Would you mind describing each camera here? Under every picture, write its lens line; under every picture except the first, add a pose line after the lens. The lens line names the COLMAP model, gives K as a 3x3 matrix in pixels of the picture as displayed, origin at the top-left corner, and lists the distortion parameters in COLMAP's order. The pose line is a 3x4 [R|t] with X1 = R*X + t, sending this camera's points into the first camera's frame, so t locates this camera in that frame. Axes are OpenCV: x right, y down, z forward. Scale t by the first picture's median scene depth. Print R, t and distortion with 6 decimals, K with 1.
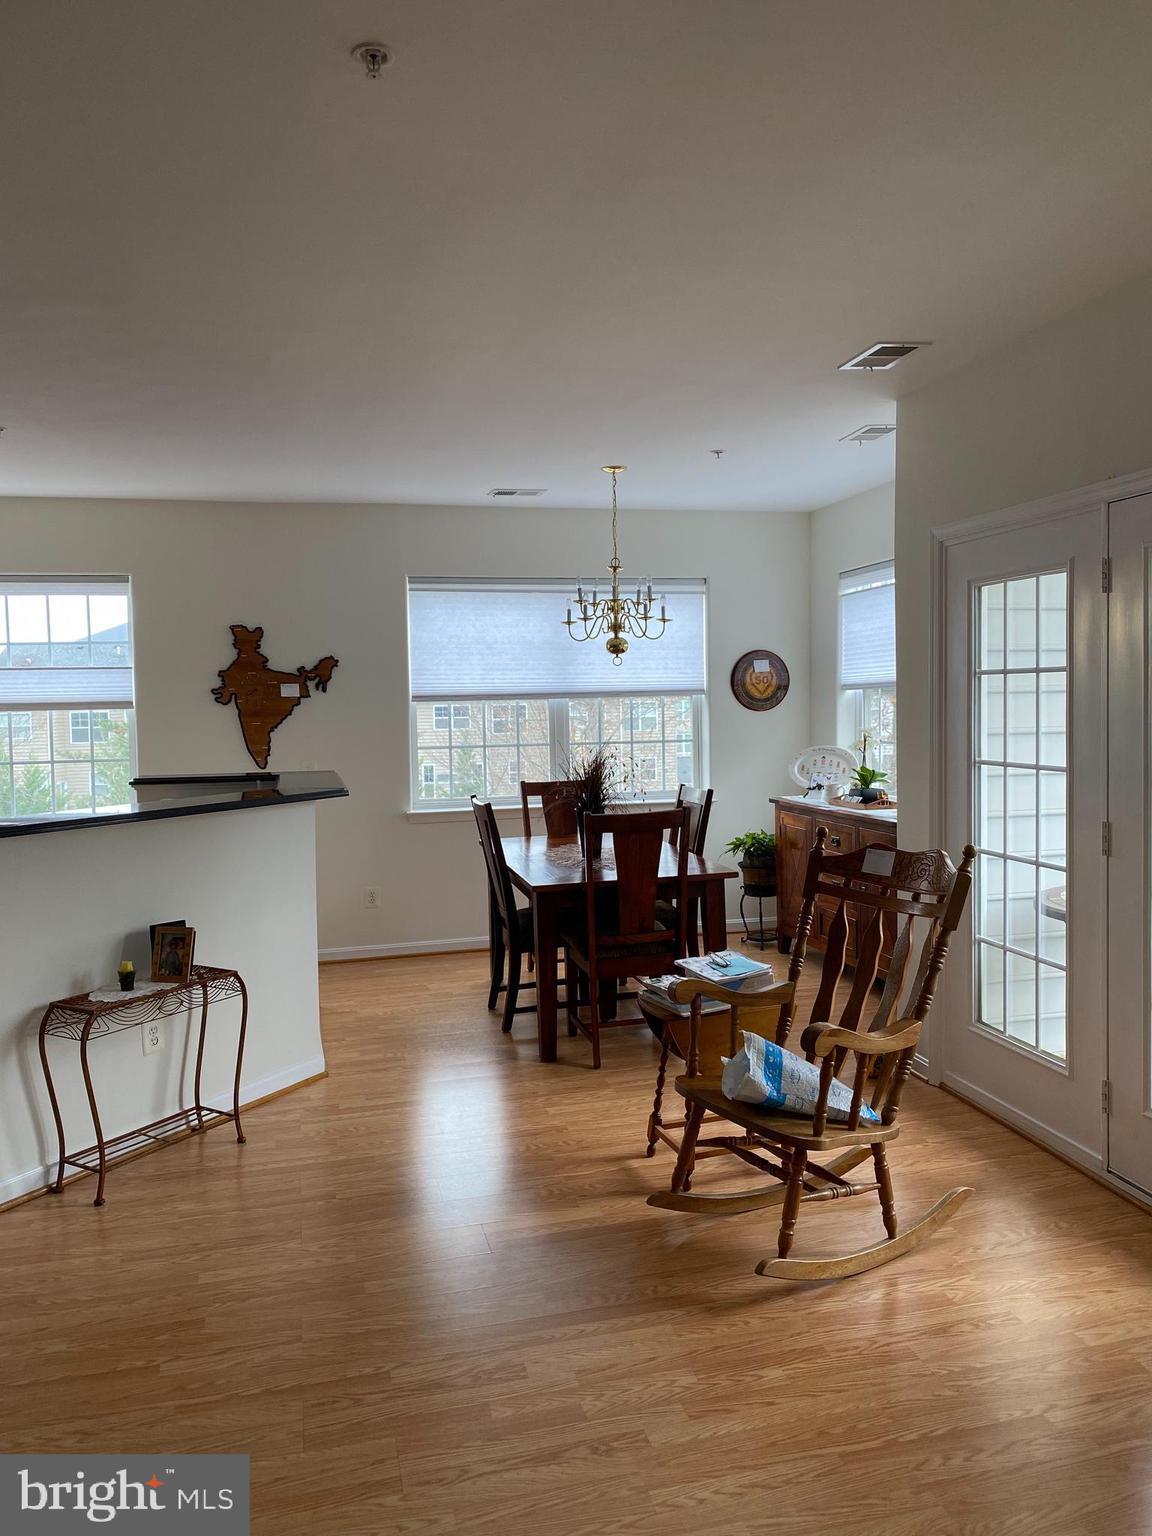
lens RADIAL K [[1175.4, 0, 577.9], [0, 1175.4, 766.8], [0, 0, 1]] dist [0.009743, 0.000115]
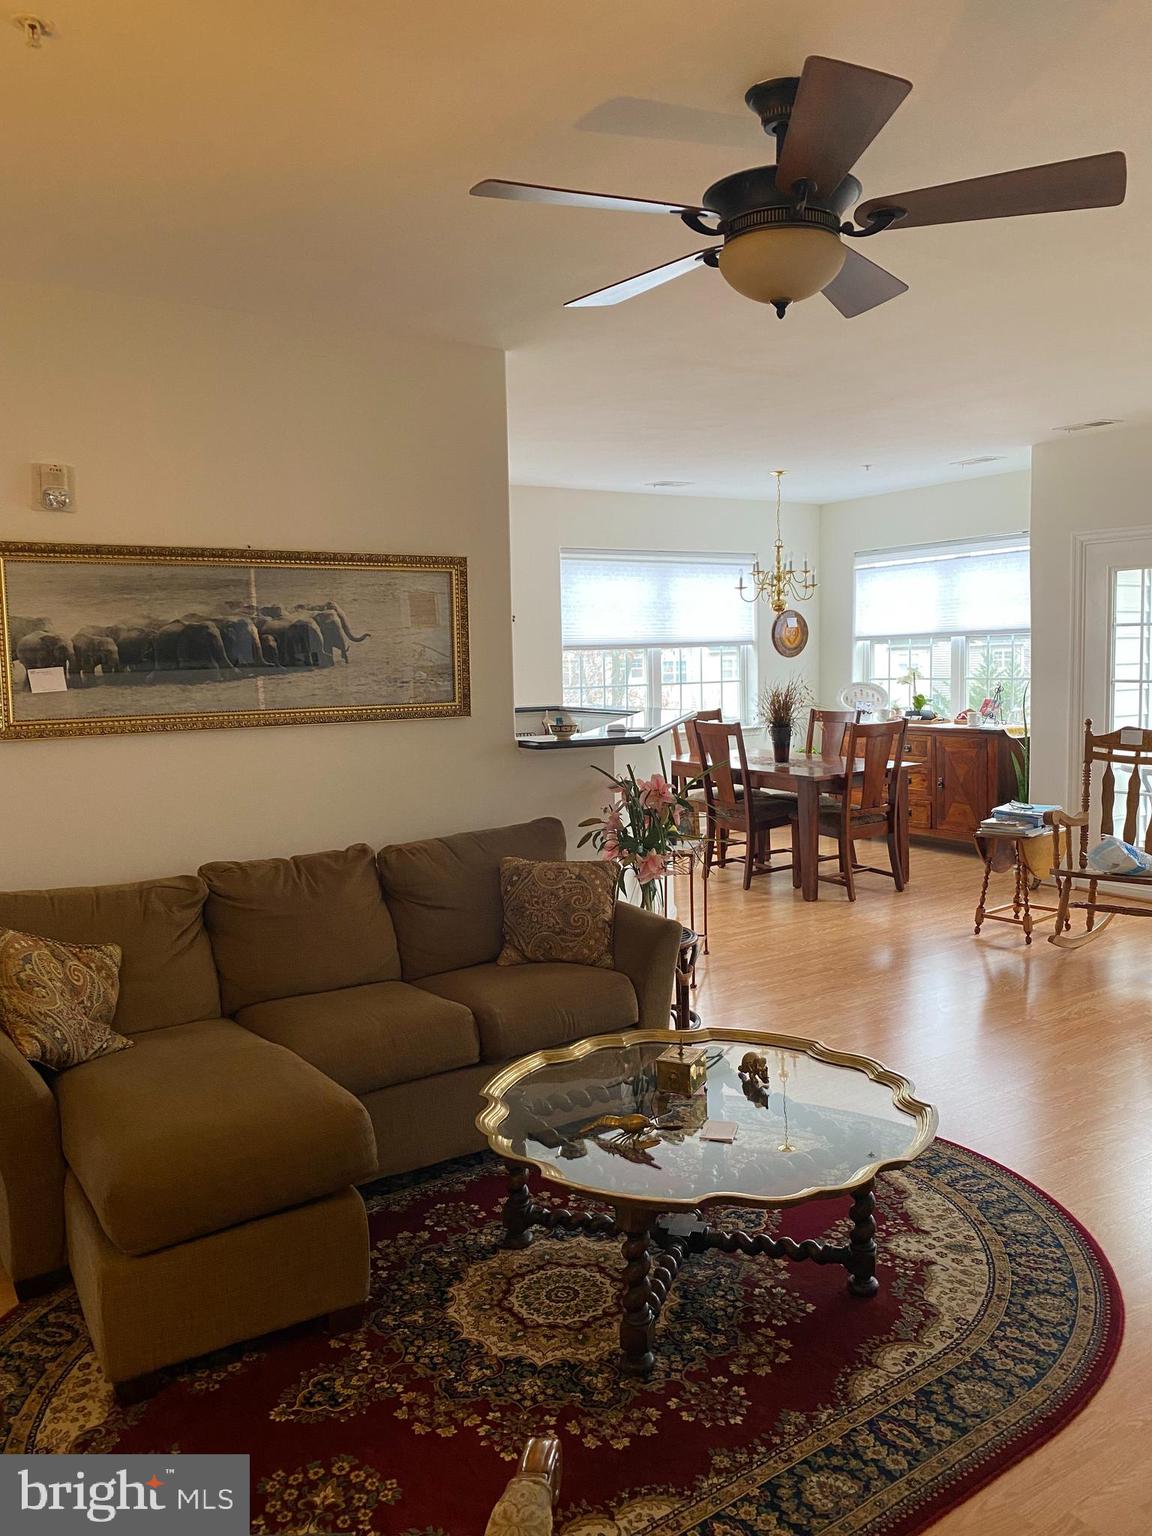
lens RADIAL K [[1175.4, 0, 578.6], [0, 1175.4, 768.8], [0, 0, 1]] dist [0.009743, 0.000115]
pose [[0.943987, -0.034984, 0.328123, -0.622137], [0.023545, 0.998971, 0.038774, 0.025143], [-0.329141, -0.028876, 0.943839, -0.196092]]
